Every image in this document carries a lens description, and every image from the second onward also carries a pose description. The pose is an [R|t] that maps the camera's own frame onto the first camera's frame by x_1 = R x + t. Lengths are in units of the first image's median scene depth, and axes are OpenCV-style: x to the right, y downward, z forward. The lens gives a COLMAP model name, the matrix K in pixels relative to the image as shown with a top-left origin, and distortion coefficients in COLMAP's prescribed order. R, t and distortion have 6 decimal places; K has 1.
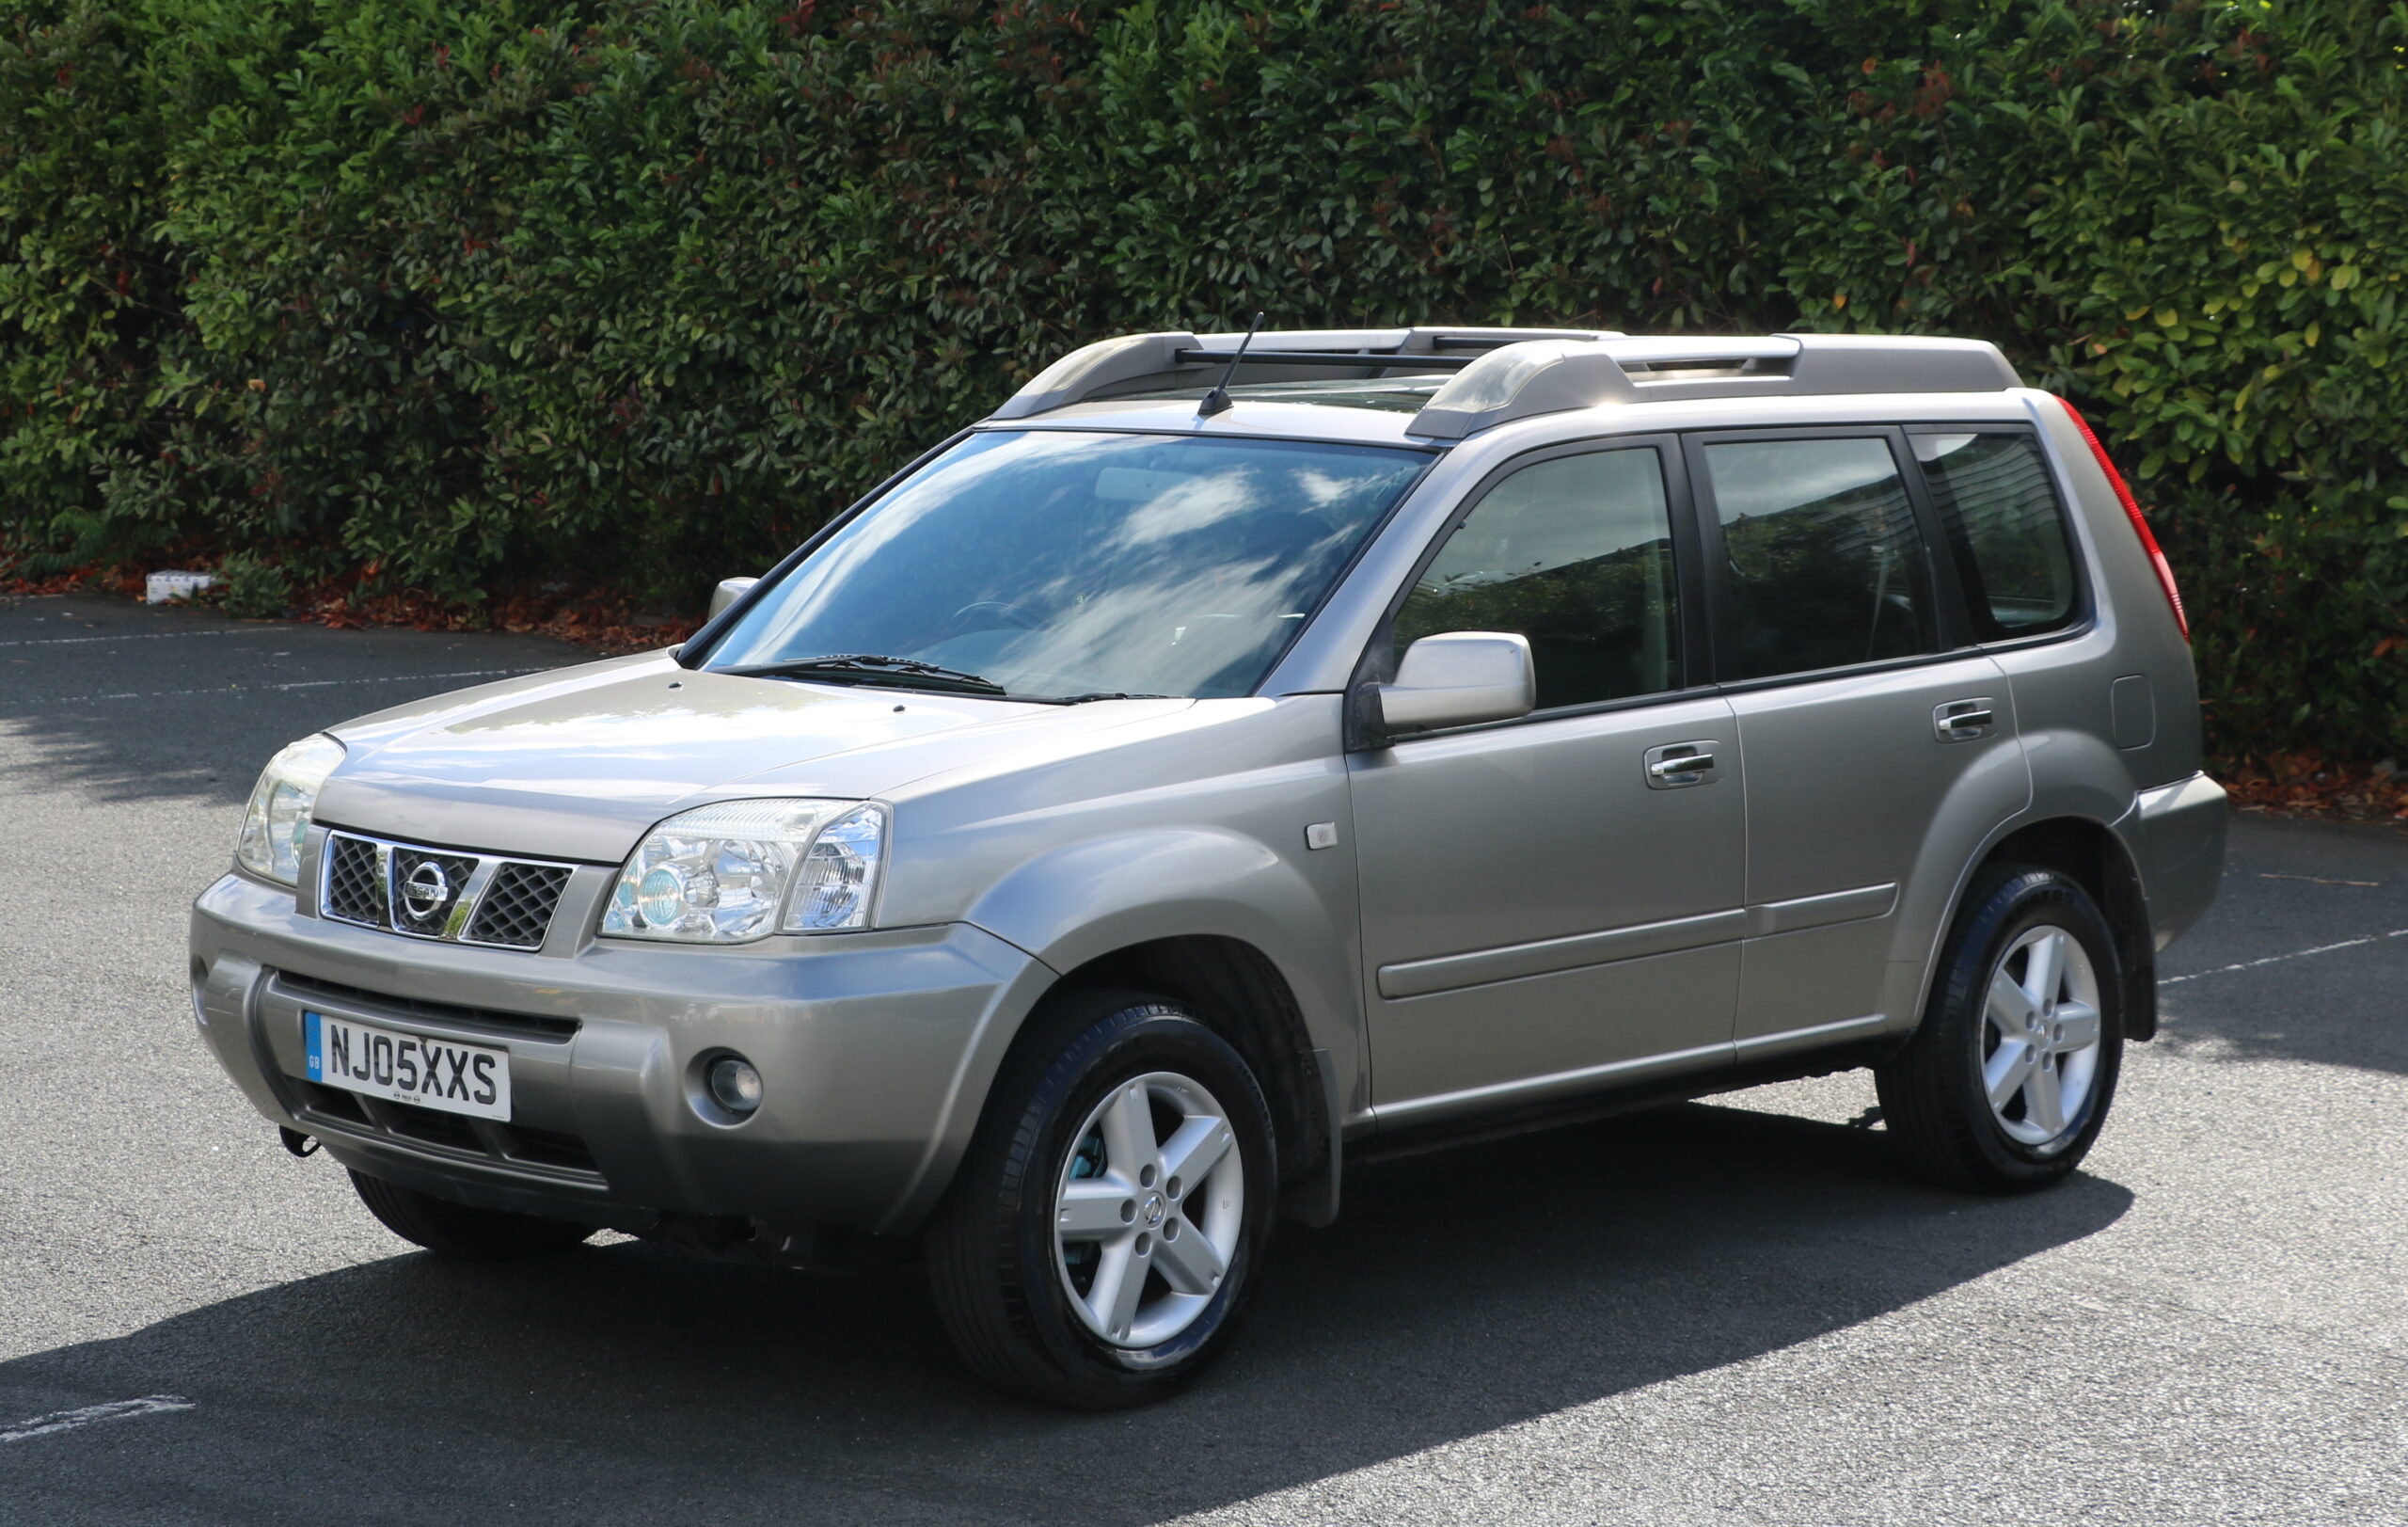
lens RADIAL K [[4443.6, 0, 1234.1], [0, 4443.6, 606.5], [0, 0, 1]] dist [0.048429, 0.473640]
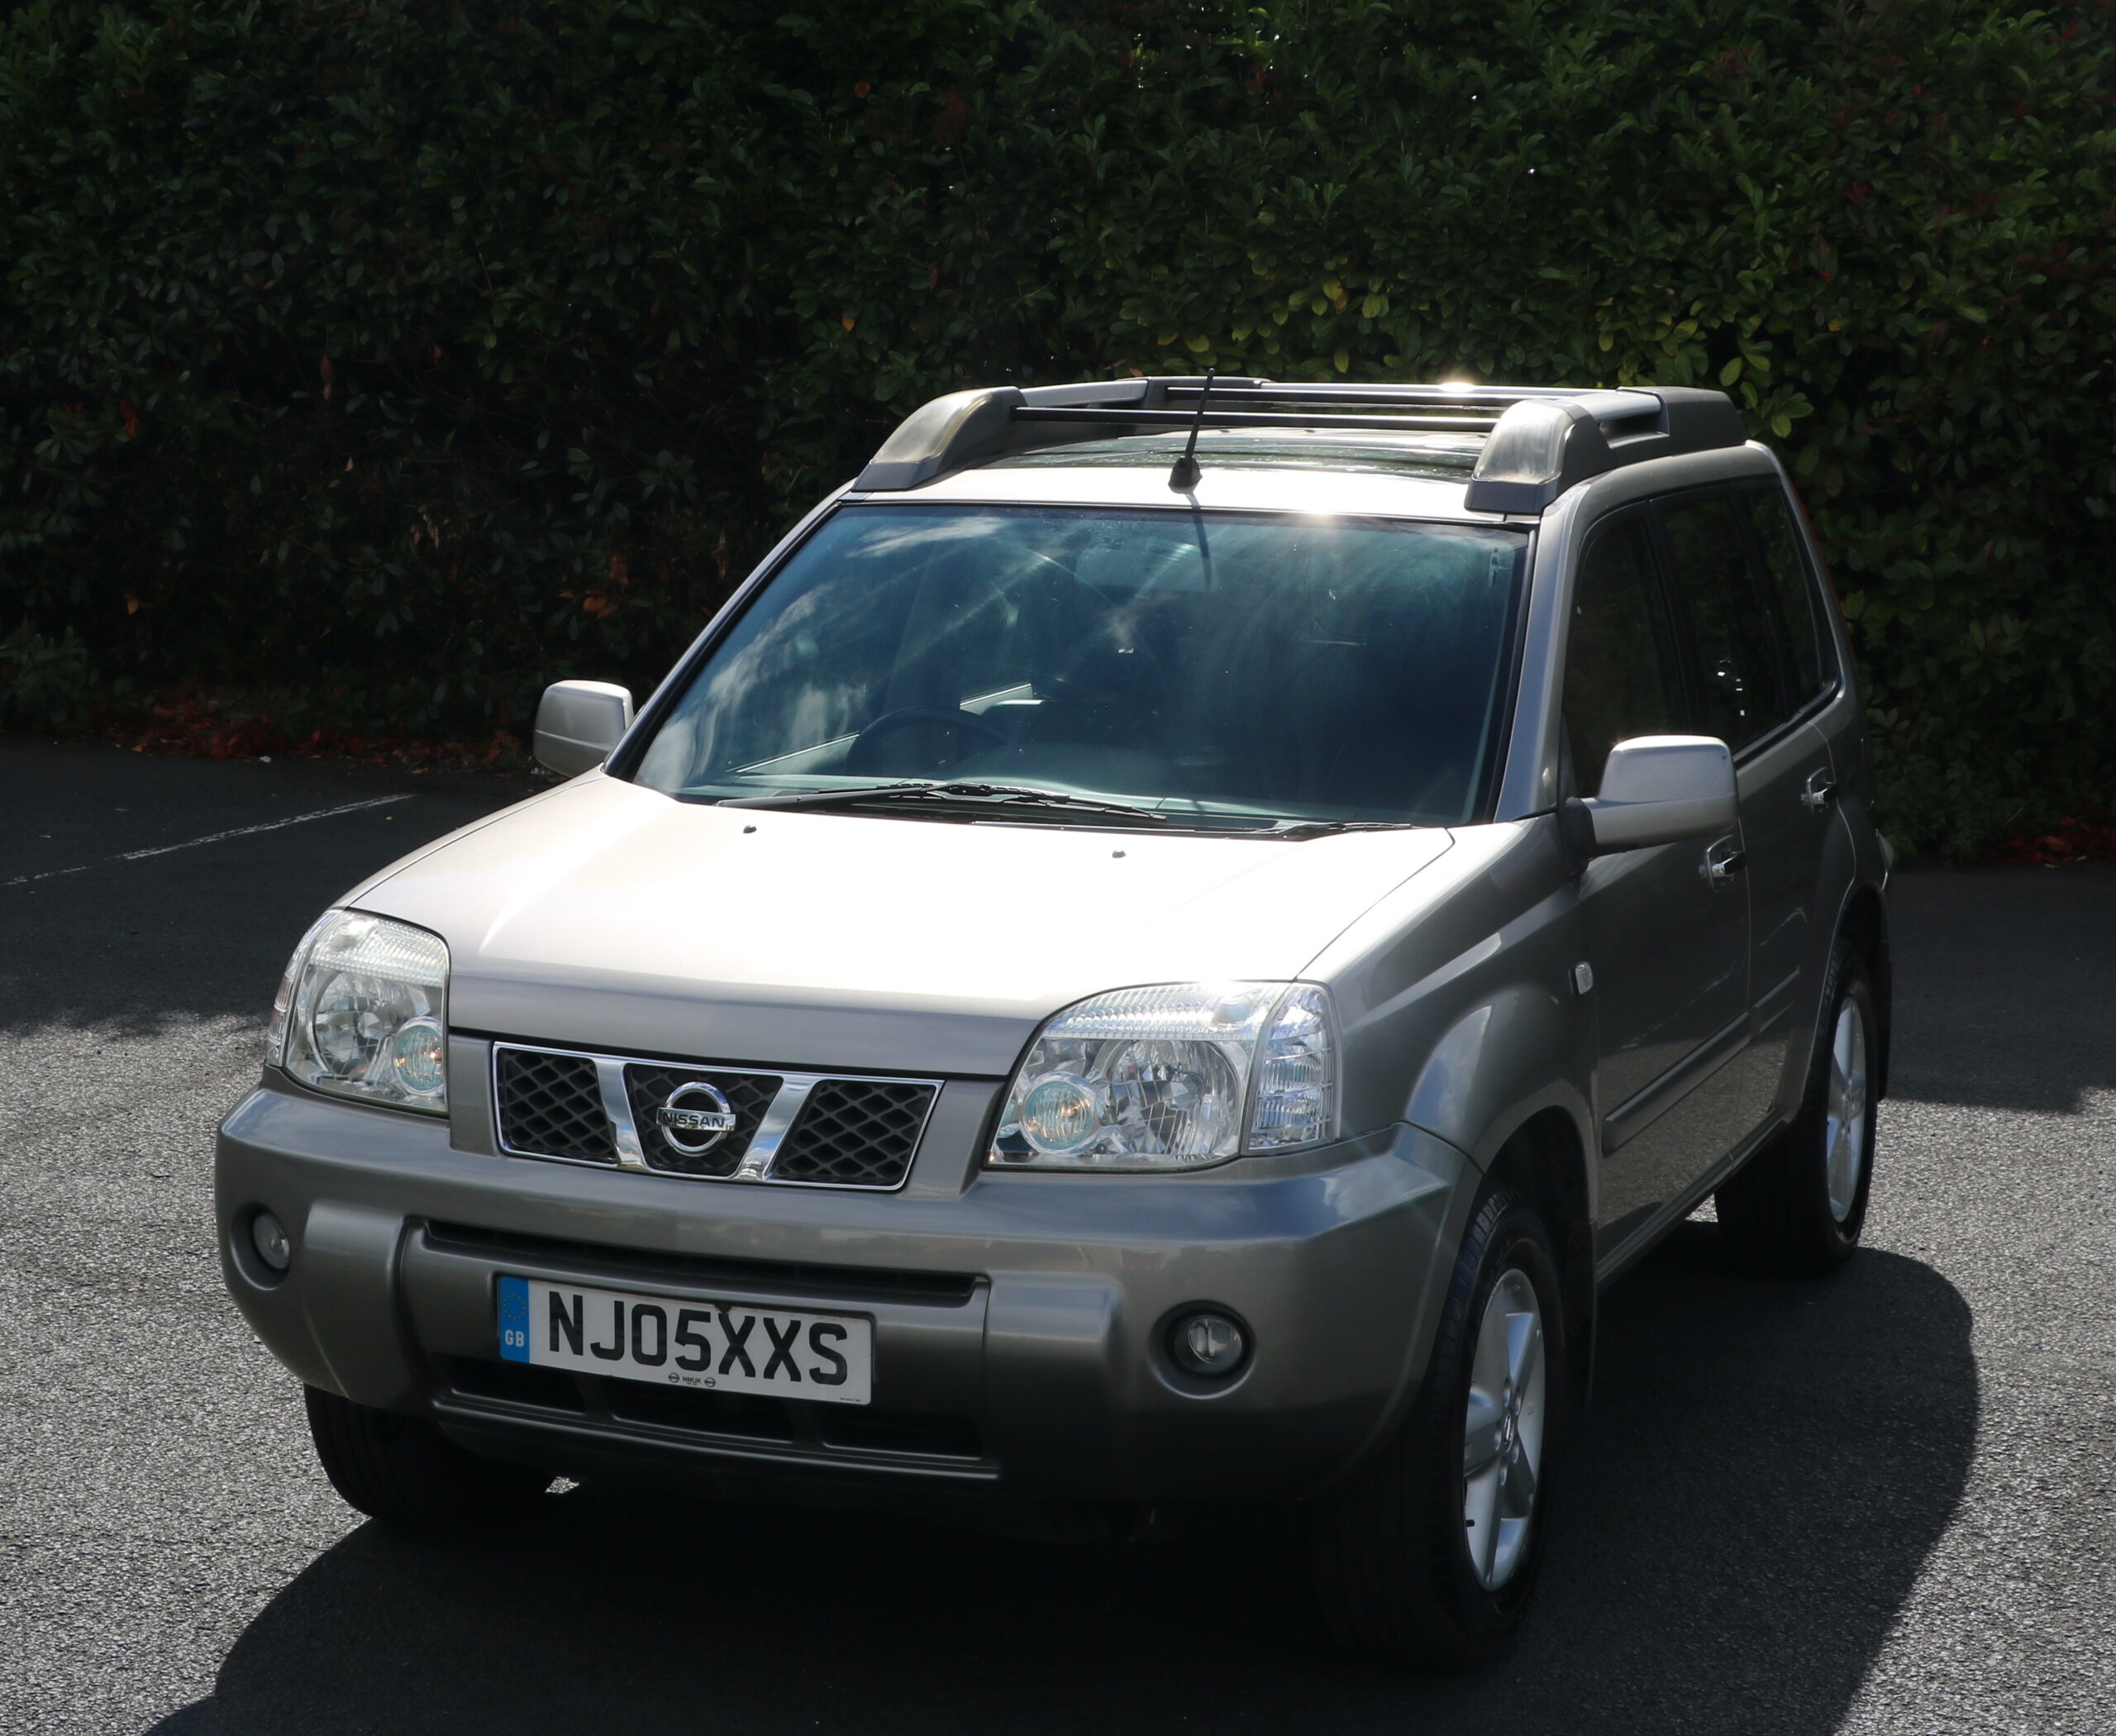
lens RADIAL K [[4079.7, 0, 1020.4], [0, 4079.7, 764.6], [0, 0, 1]] dist [-0.025647, 0.233276]
pose [[0.934522, -0.036169, 0.354063, -0.167519], [0.020166, 0.998606, 0.048787, -0.014647], [-0.355334, -0.038453, 0.933948, 0.133020]]
